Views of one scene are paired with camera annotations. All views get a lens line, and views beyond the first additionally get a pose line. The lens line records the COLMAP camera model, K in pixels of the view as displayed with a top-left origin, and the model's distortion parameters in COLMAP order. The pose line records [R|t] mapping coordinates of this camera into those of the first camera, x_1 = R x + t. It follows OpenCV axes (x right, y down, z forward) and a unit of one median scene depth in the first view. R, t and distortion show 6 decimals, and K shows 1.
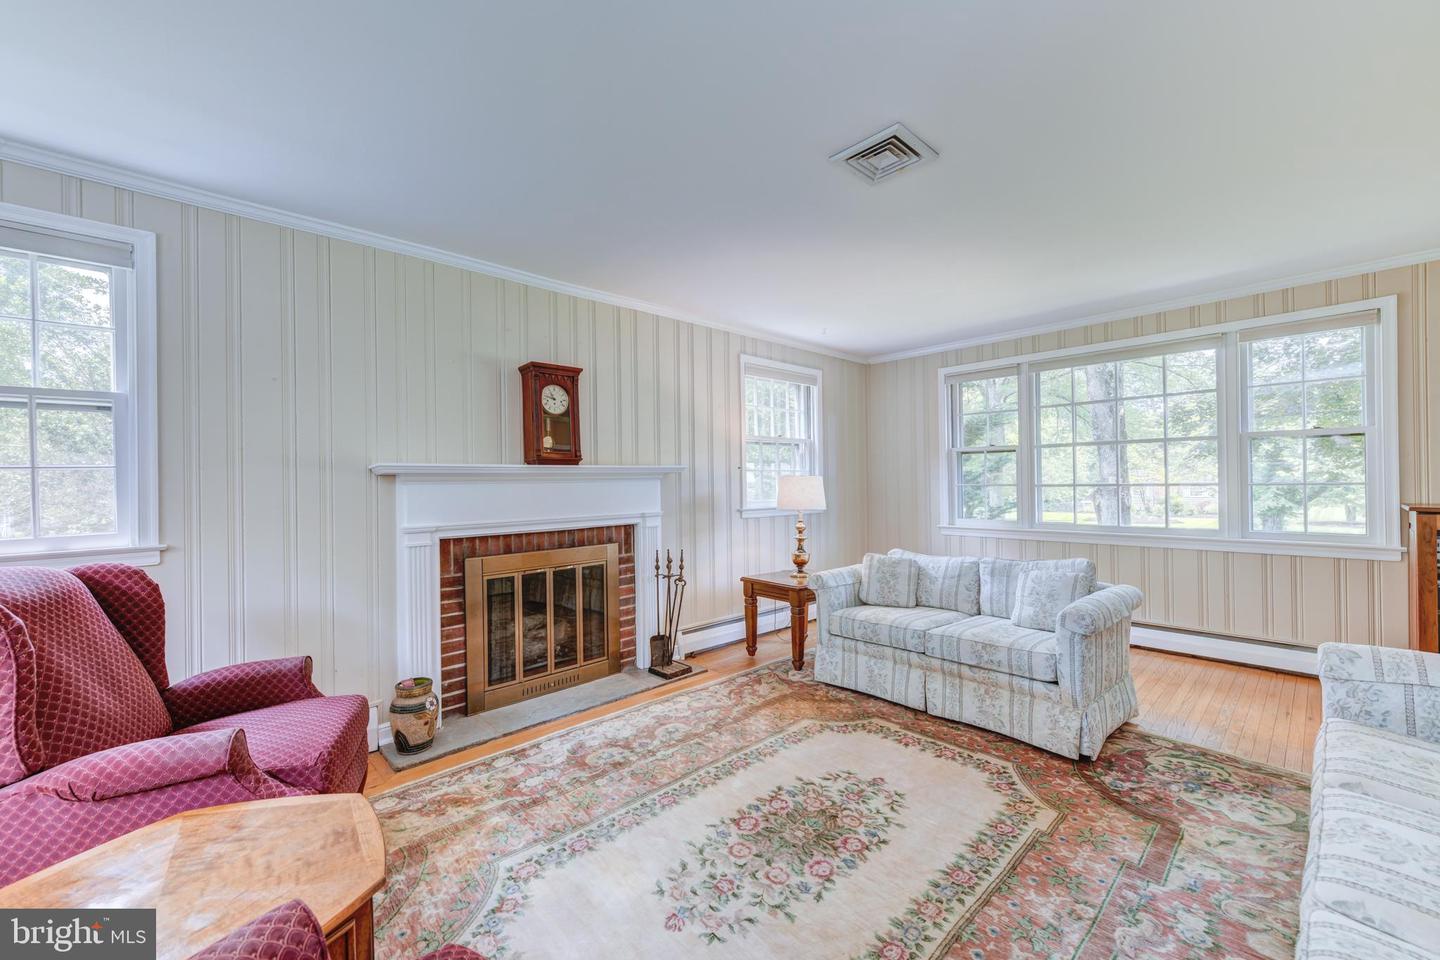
lens RADIAL K [[572.0, 0, 720.9], [0, 572.0, 481.2], [0, 0, 1]] dist [0.000601, -0.000208]
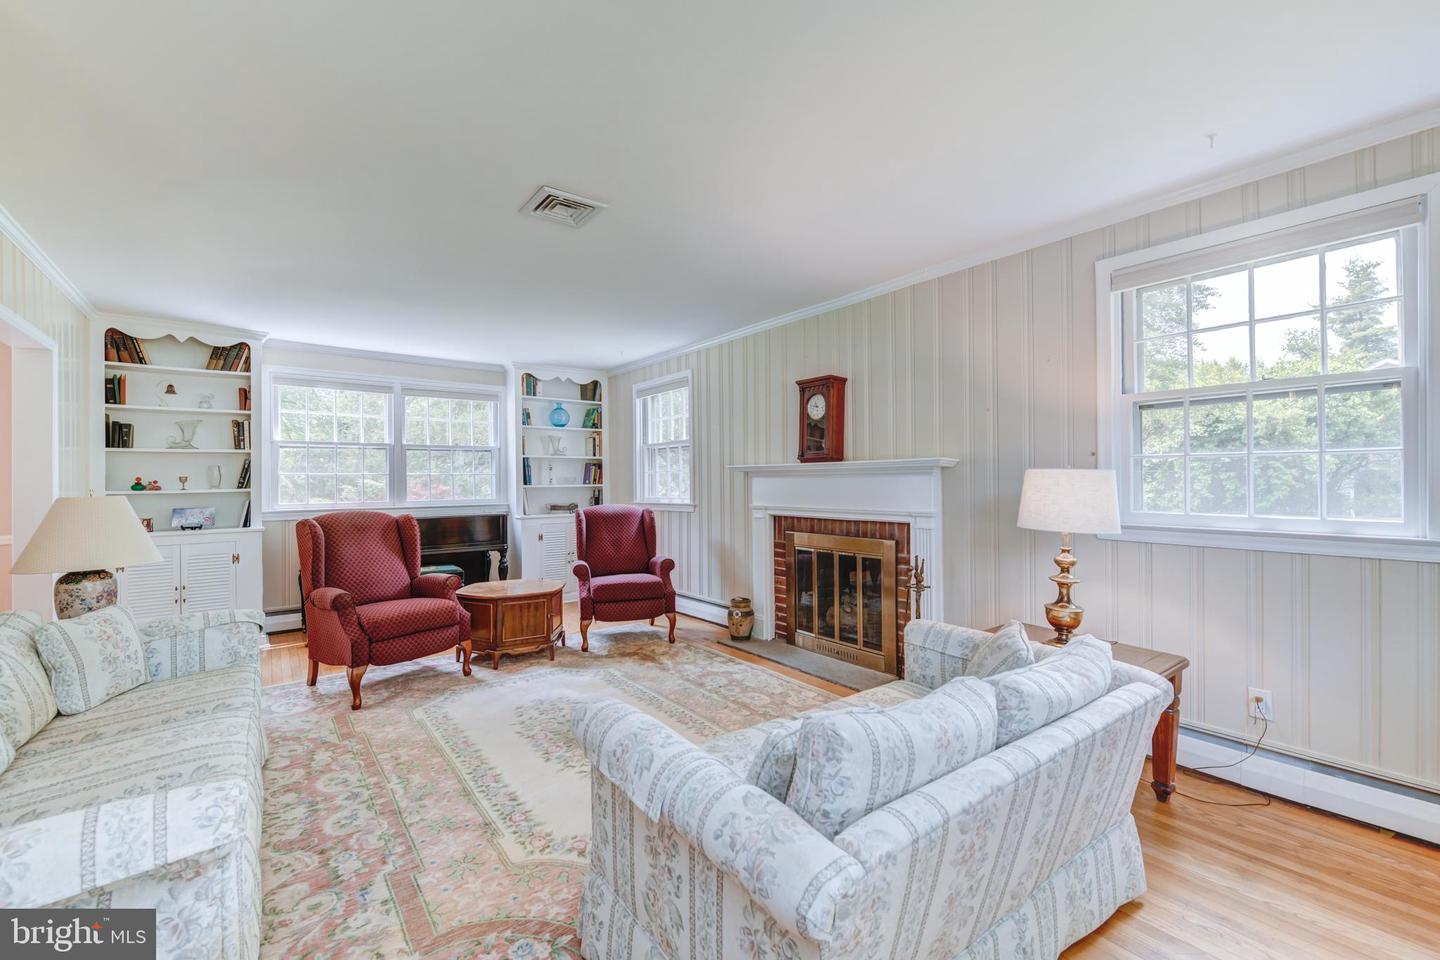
lens RADIAL K [[595.1, 0, 719.6], [0, 595.1, 477.8], [0, 0, 1]] dist [0.000171, -0.000016]
pose [[-0.095462, 0.014743, -0.995324, 0.961494], [0.008642, 0.999865, 0.013981, -0.015883], [0.995396, -0.007267, -0.095577, 0.924805]]
